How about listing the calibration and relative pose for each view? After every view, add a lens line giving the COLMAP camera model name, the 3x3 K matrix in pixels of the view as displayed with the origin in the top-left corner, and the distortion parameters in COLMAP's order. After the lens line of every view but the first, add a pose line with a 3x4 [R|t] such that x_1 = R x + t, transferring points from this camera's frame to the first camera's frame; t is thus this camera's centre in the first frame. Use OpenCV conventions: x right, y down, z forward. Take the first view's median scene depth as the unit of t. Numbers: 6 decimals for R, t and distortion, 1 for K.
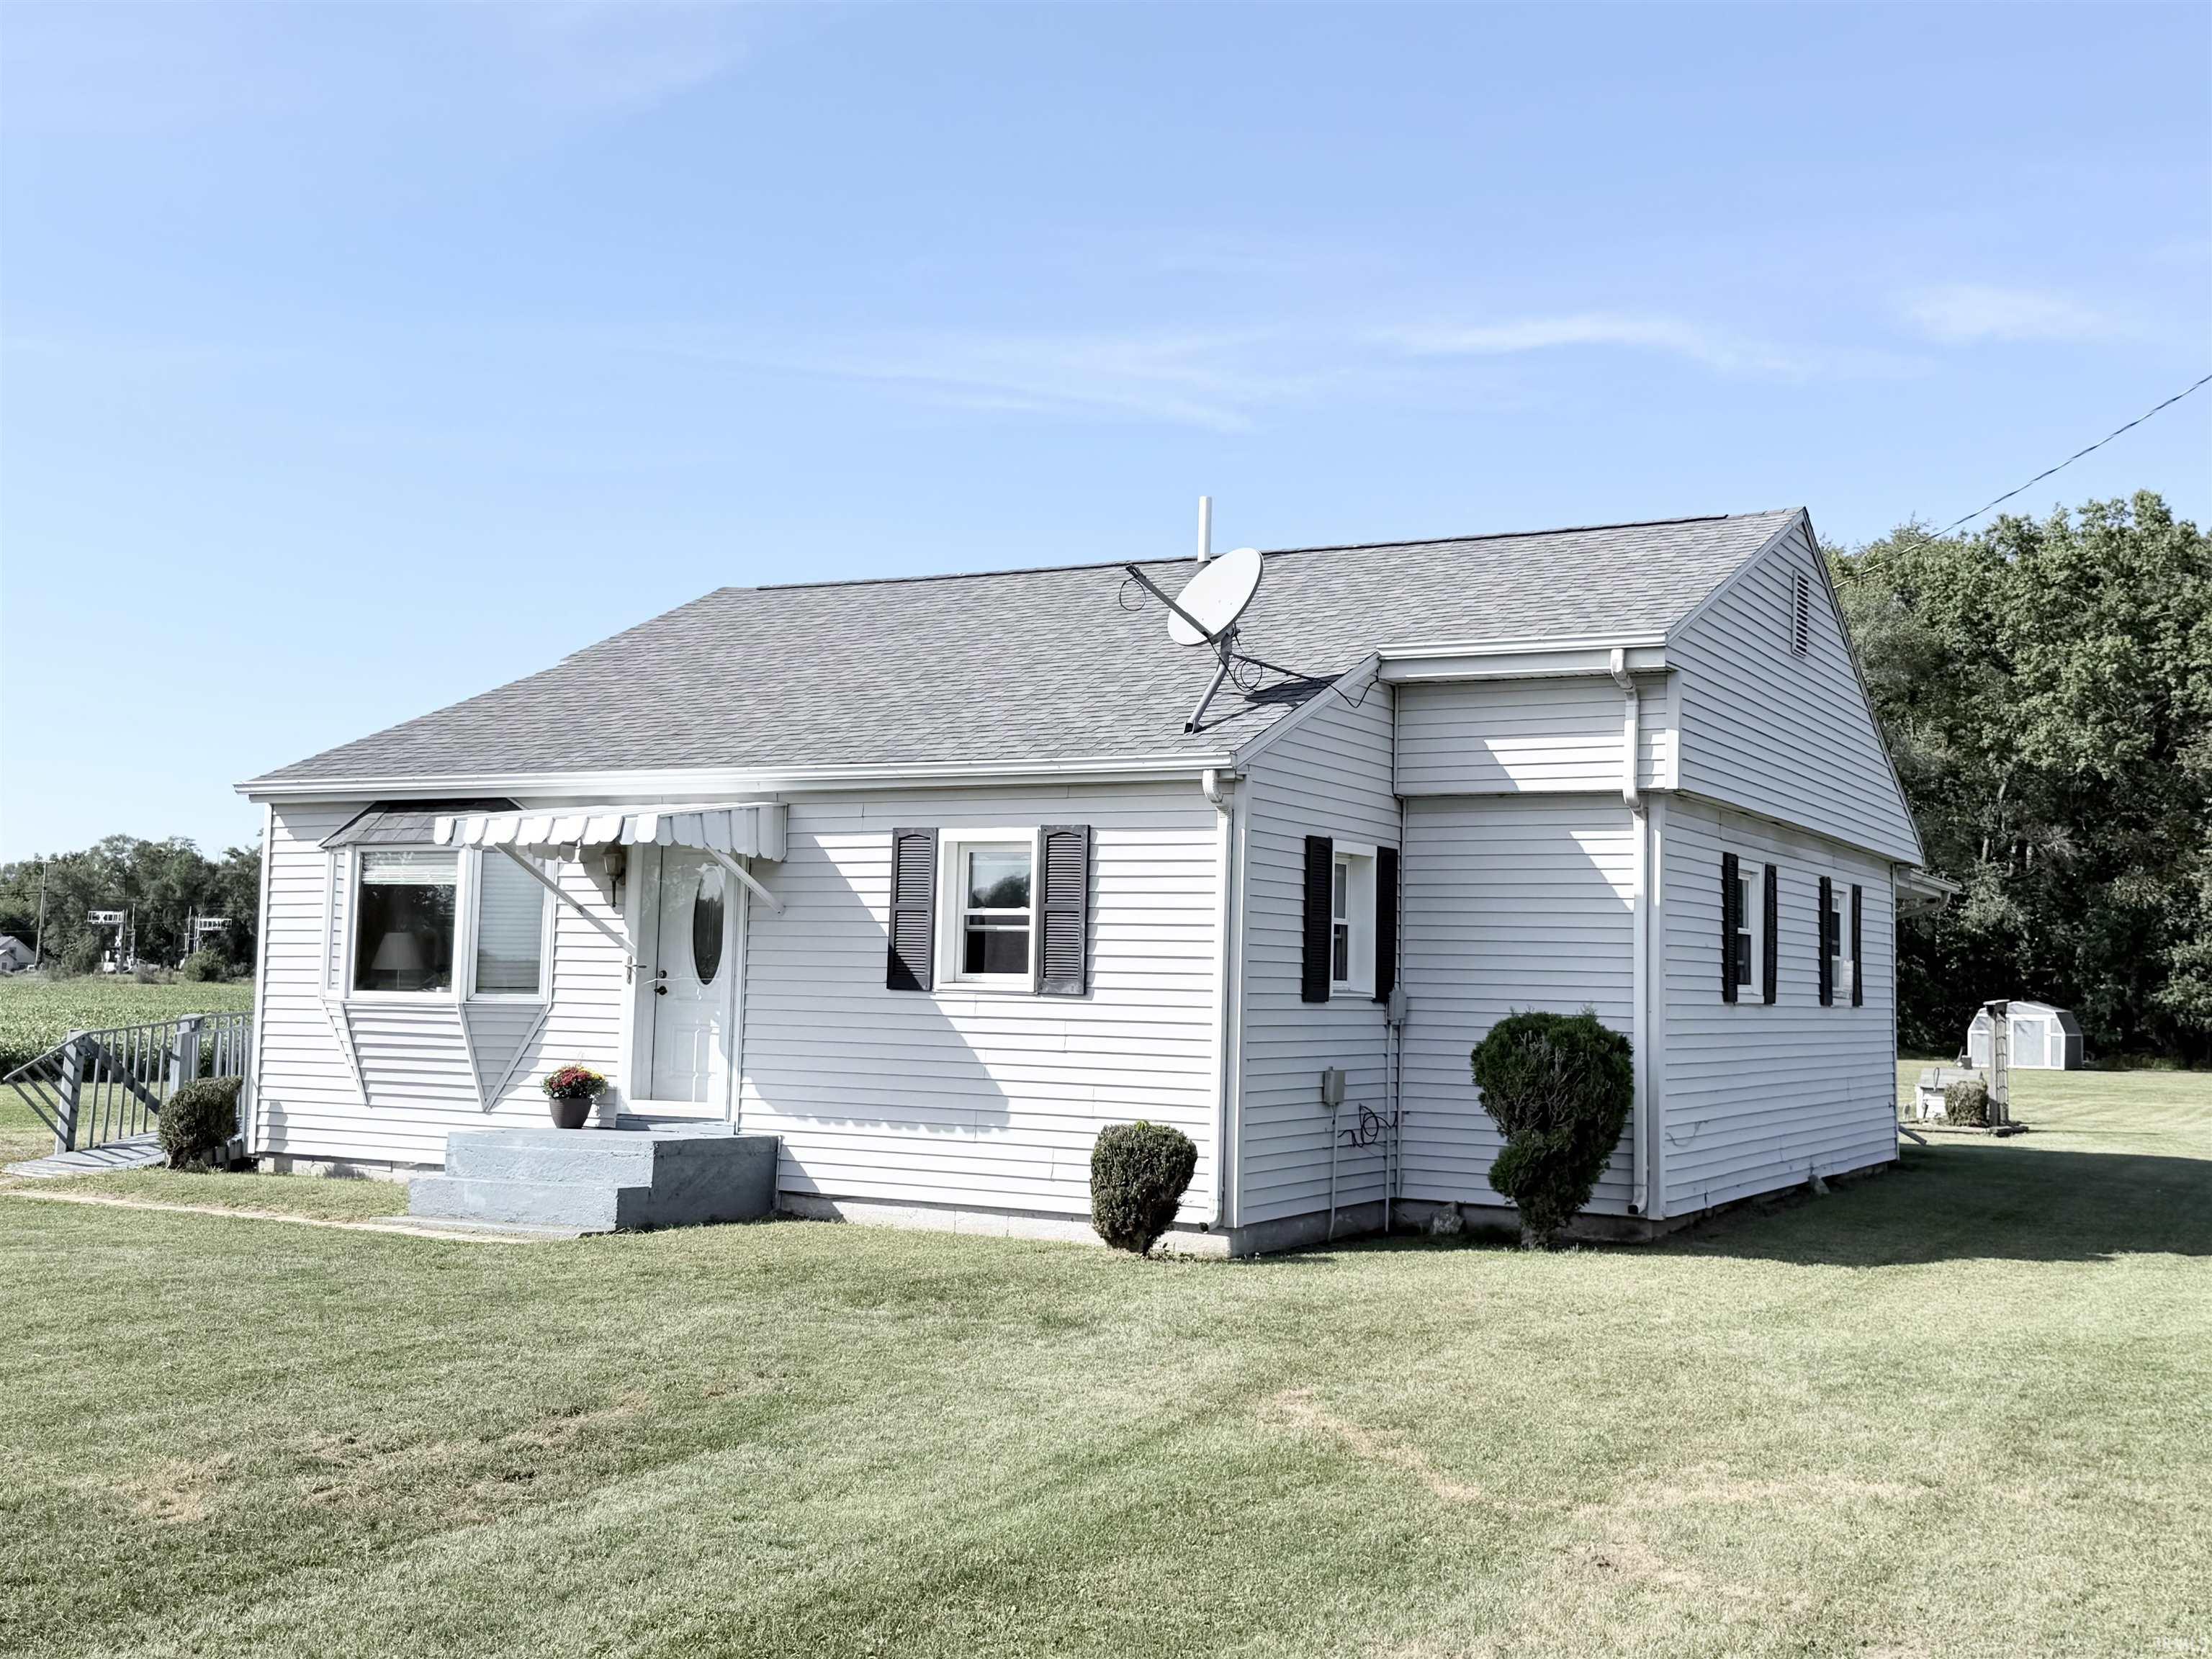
lens RADIAL K [[2266.9, 0, 1106.0], [0, 2266.9, 829.5], [0, 0, 1]] dist [0.148545, -0.344517]
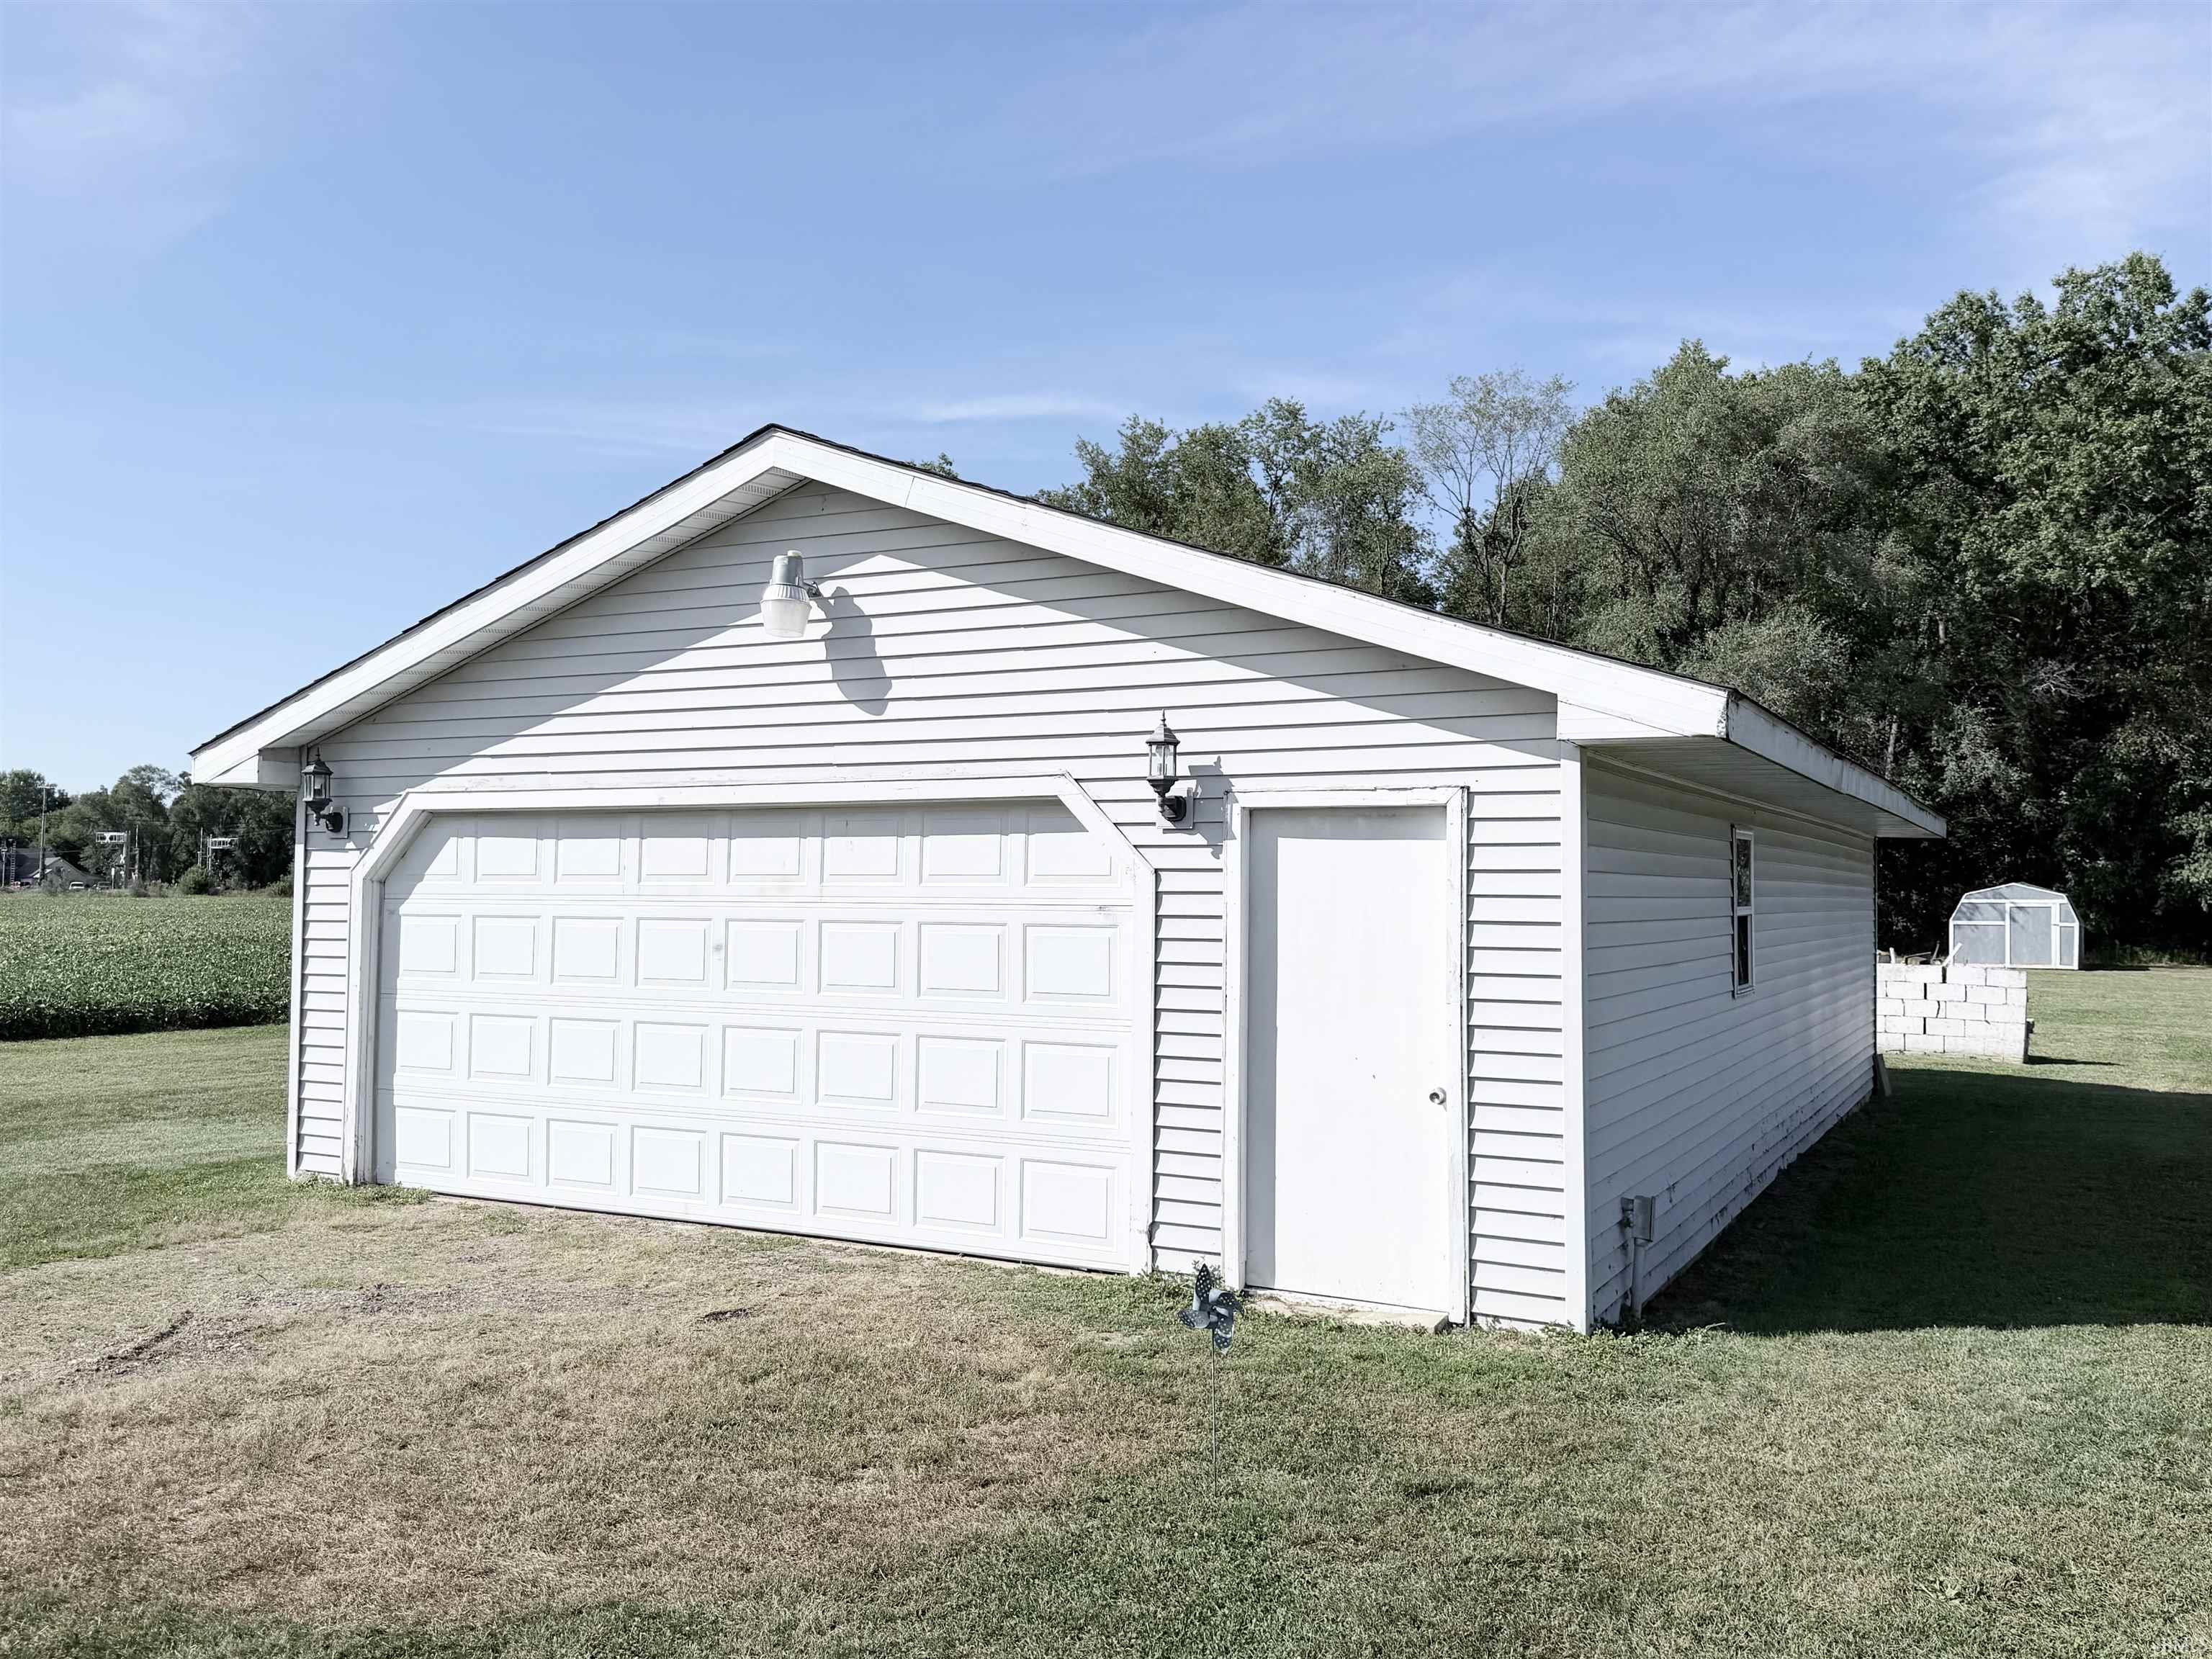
lens RADIAL K [[1754.5, 0, 1111.5], [0, 1754.5, 842.5], [0, 0, 1]] dist [0.074566, -0.130450]
pose [[0.999719, -0.015105, 0.018266, 0.391414], [0.014312, 0.998981, 0.042809, 0.151920], [-0.018894, -0.042536, 0.998916, 2.000376]]
